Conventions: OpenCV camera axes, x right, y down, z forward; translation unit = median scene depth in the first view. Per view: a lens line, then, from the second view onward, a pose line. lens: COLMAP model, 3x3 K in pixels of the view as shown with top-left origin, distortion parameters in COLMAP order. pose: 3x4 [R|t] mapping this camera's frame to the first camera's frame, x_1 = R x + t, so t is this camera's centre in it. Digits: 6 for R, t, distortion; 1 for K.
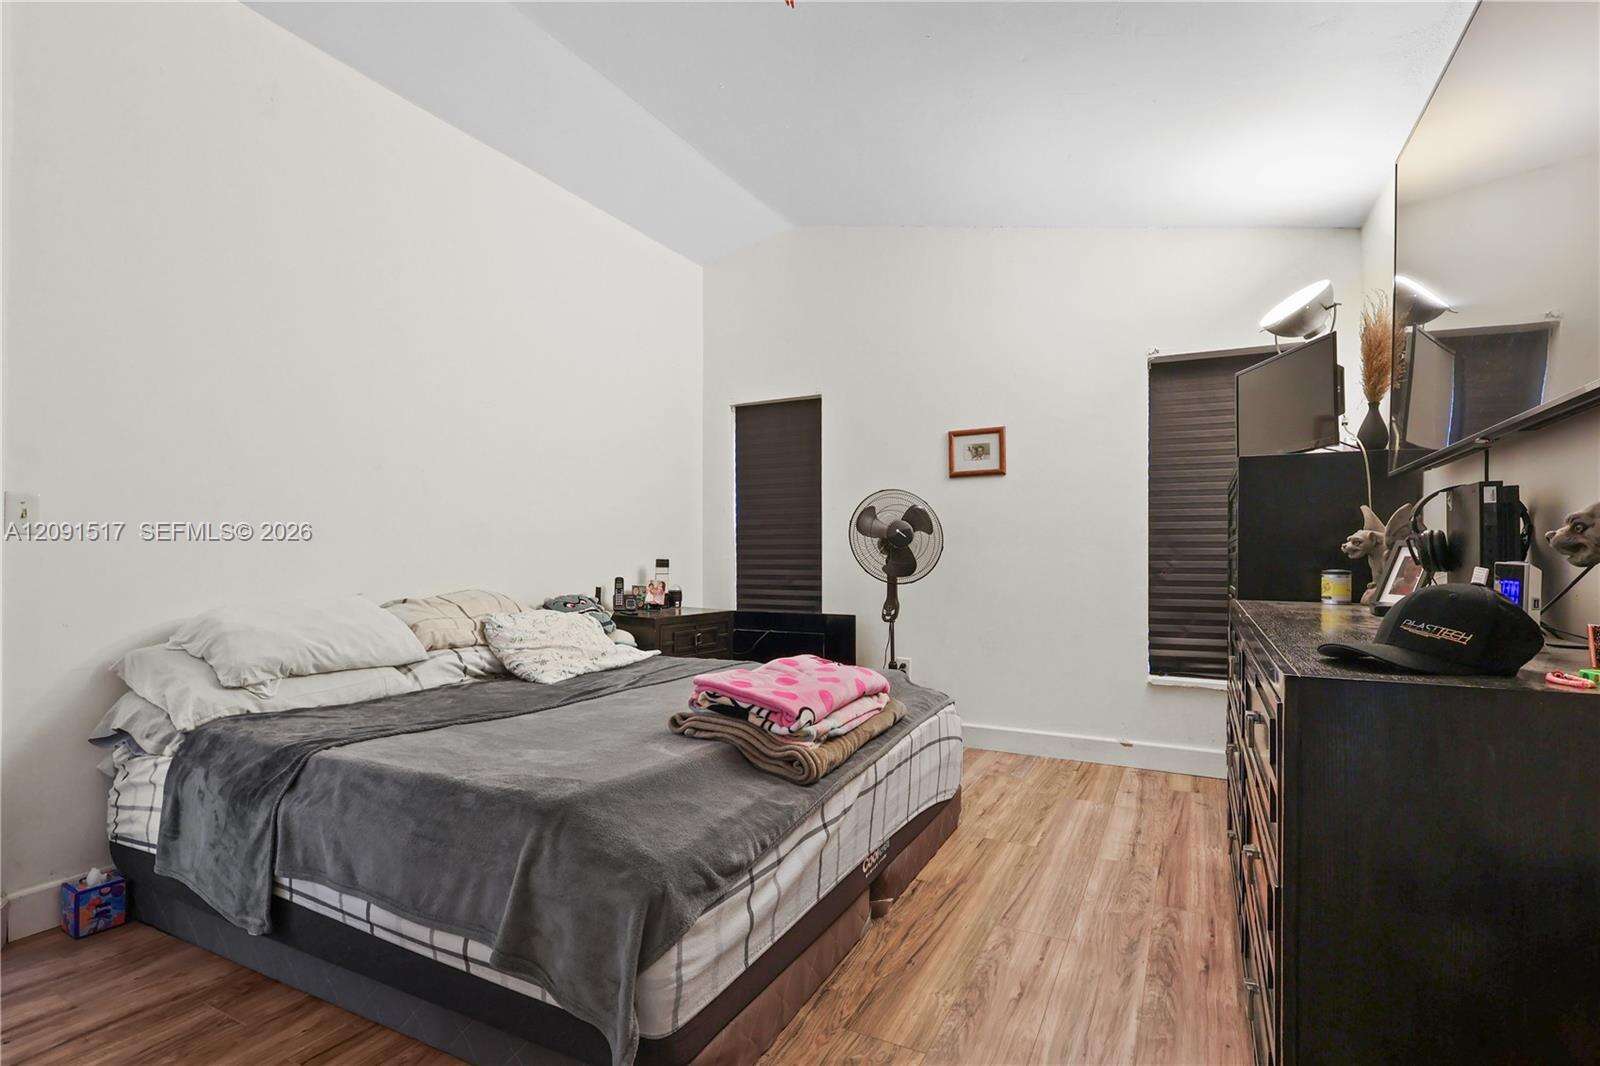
lens RADIAL K [[767.4, 0, 792.2], [0, 767.4, 566.7], [0, 0, 1]] dist [-0.000481, 0.000144]
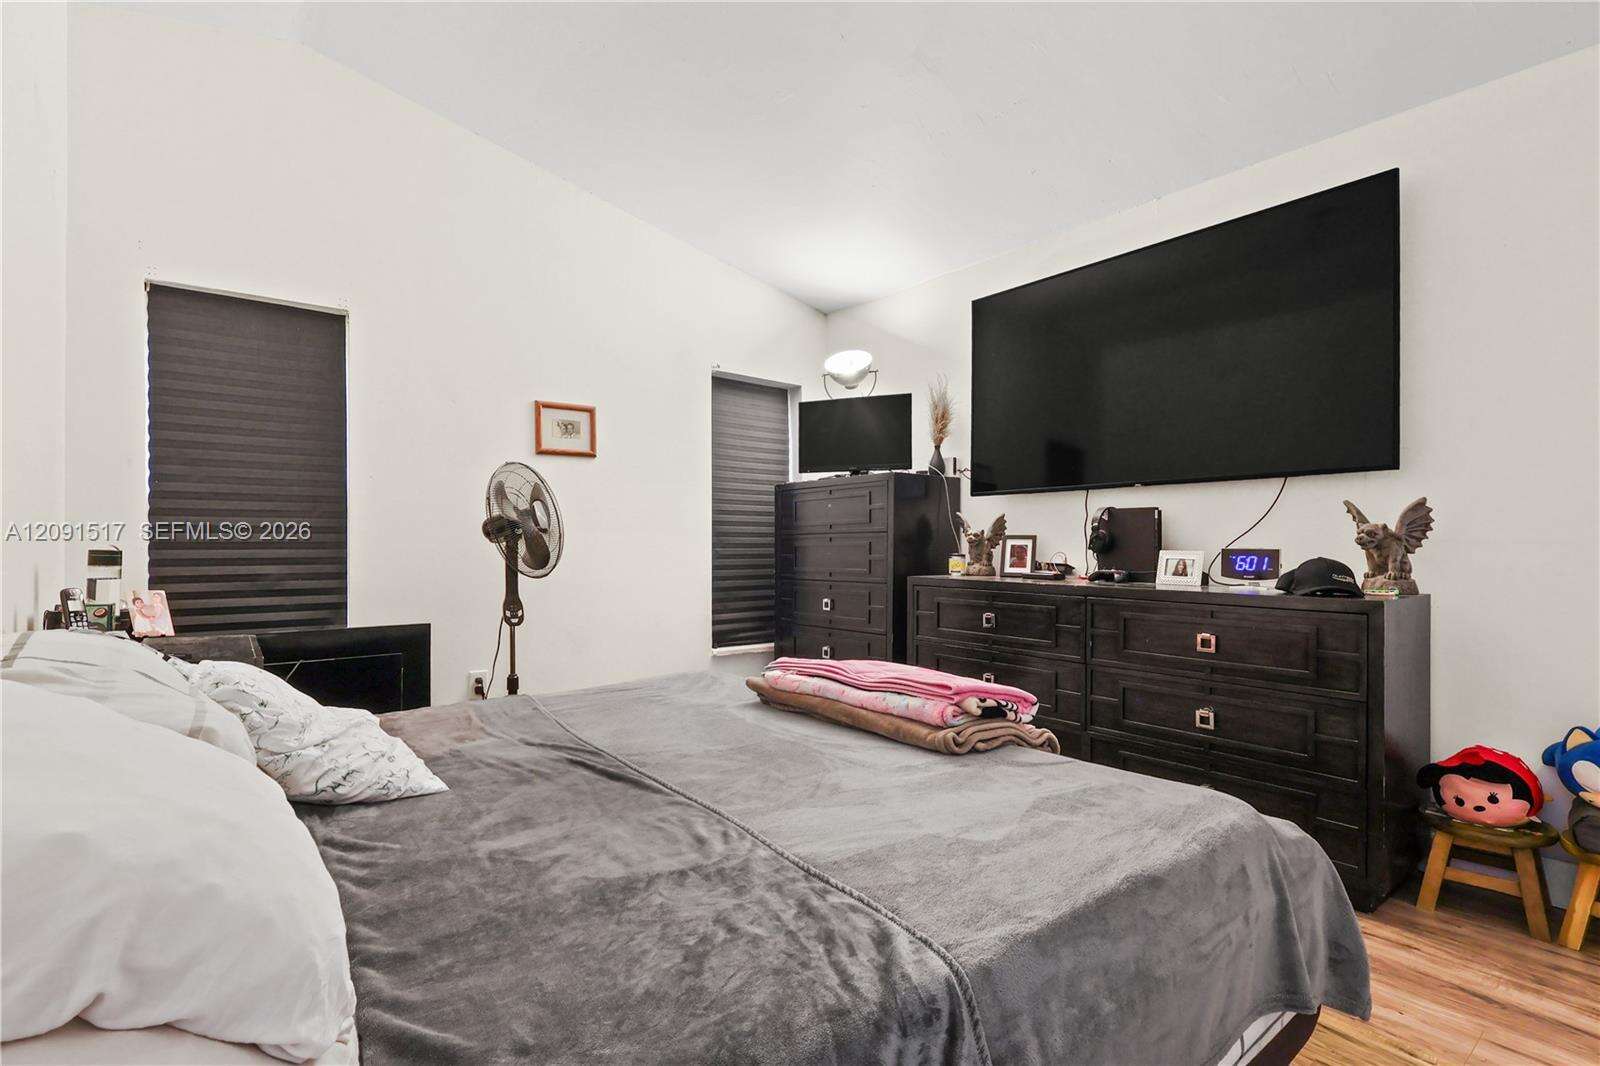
lens RADIAL K [[769.0, 0, 783.9], [0, 769.0, 545.9], [0, 0, 1]] dist [-0.001729, 0.000437]
pose [[0.408683, -0.003330, 0.912670, -0.497663], [0.011762, 0.999930, -0.001618, -0.007529], [-0.912600, 0.011396, 0.408694, 0.408317]]
